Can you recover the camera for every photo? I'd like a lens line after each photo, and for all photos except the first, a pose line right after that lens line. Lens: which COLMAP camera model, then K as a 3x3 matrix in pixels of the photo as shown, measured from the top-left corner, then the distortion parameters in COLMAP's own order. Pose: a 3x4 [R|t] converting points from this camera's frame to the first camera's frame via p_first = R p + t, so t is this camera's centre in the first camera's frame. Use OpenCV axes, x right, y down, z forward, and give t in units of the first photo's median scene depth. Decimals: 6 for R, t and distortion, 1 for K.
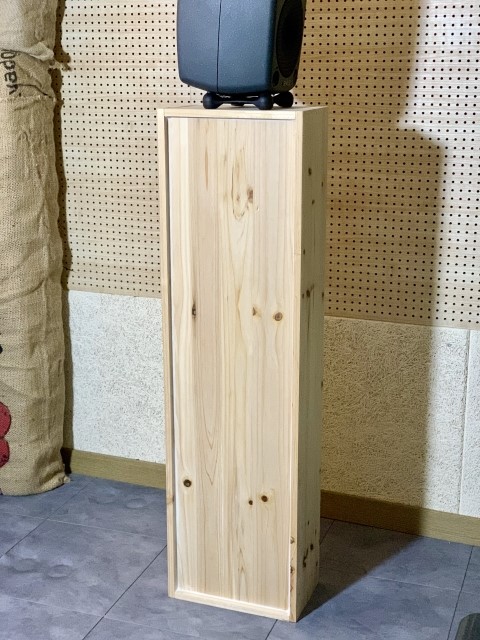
lens RADIAL K [[969.8, 0, 240.0], [0, 969.8, 320.0], [0, 0, 1]] dist [0.140246, -0.592194]
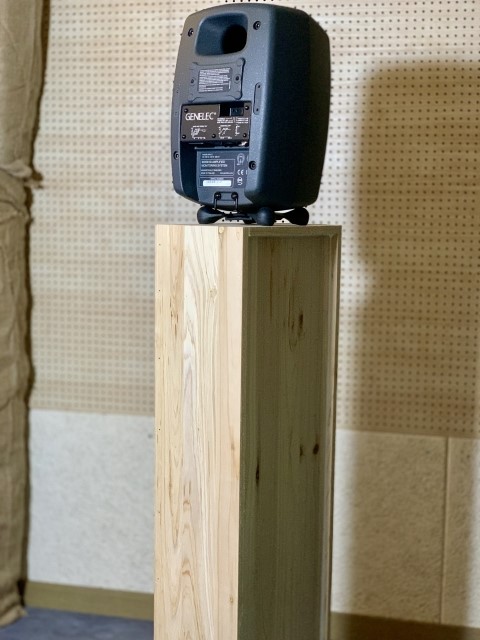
lens RADIAL K [[969.8, 0, 240.0], [0, 969.8, 320.0], [0, 0, 1]] dist [0.140246, -0.592194]
pose [[0.986532, -0.000993, 0.163566, -0.137163], [0.024827, 0.989304, -0.143737, 0.027405], [-0.161674, 0.145862, 0.976005, 0.006405]]
